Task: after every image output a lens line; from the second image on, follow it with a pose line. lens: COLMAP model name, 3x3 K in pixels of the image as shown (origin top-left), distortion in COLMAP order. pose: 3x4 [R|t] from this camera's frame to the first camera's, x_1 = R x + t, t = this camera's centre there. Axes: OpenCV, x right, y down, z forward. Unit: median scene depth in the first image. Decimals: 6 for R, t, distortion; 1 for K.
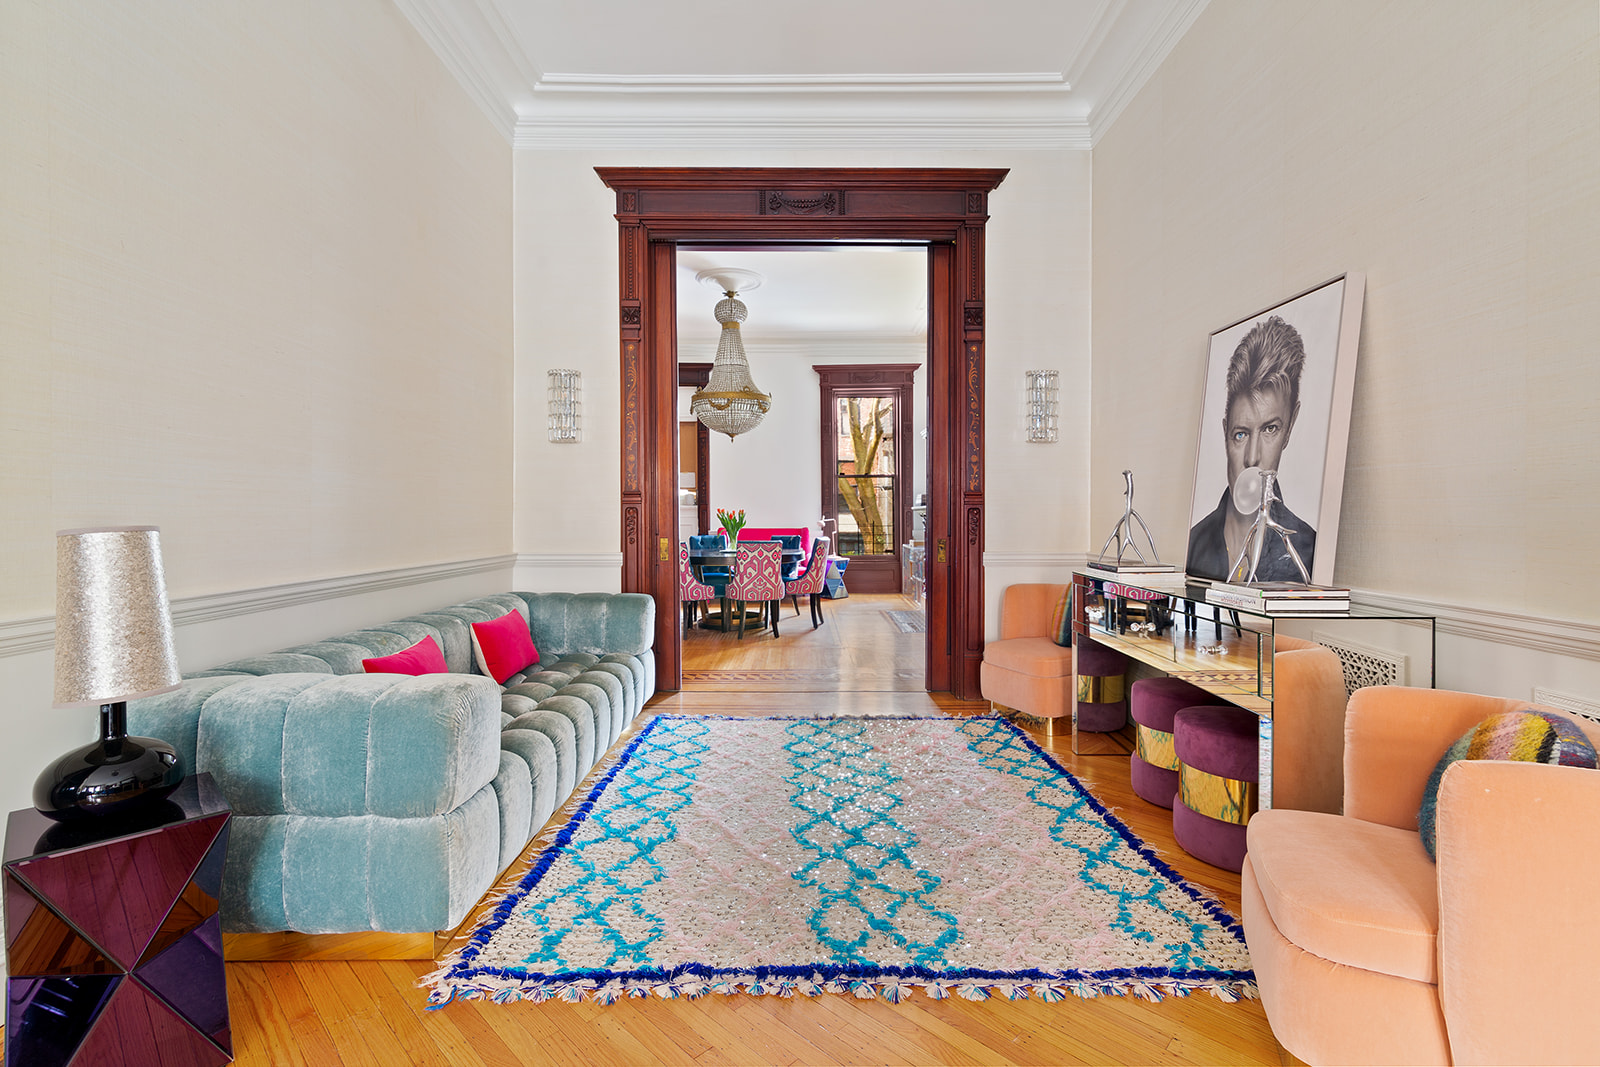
lens RADIAL K [[709.0, 0, 805.3], [0, 709.0, 523.7], [0, 0, 1]] dist [0.001385, 0.000044]
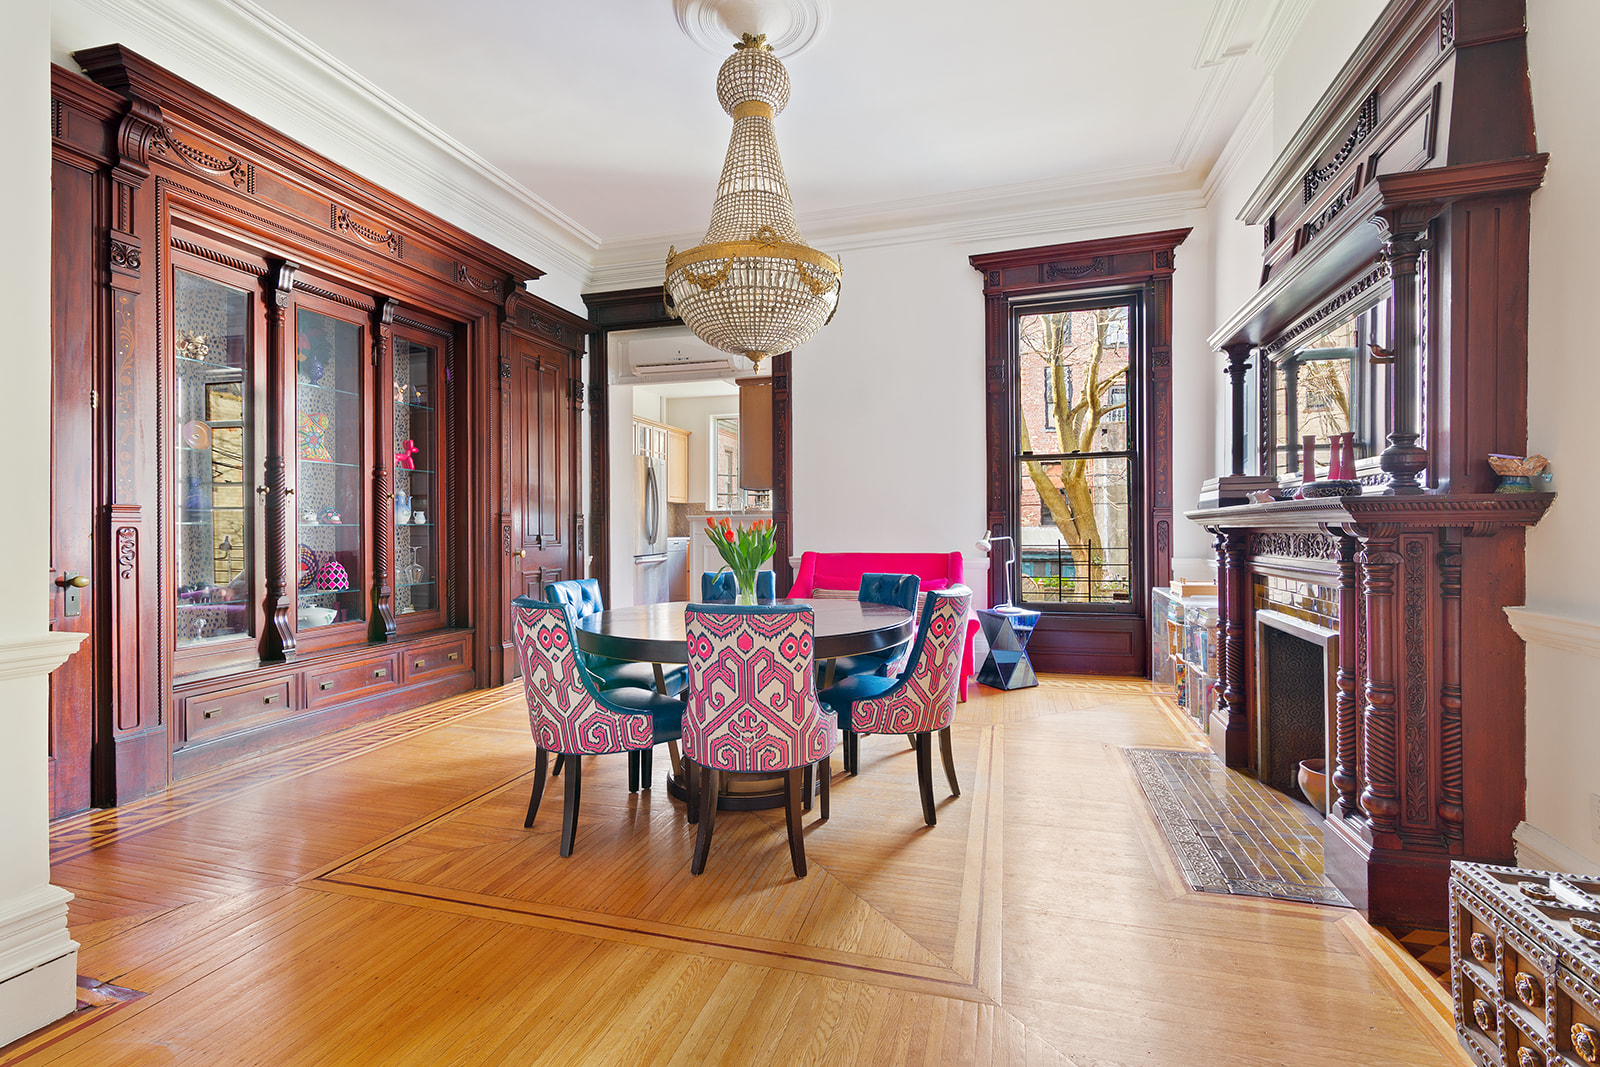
lens RADIAL K [[709.0, 0, 788.4], [0, 709.0, 536.3], [0, 0, 1]] dist [0.001385, 0.000044]
pose [[0.954403, -0.000214, -0.298521, 0.042990], [0.000203, 1.000000, -0.000066, -0.007166], [0.298521, 0.000003, 0.954403, 0.462868]]
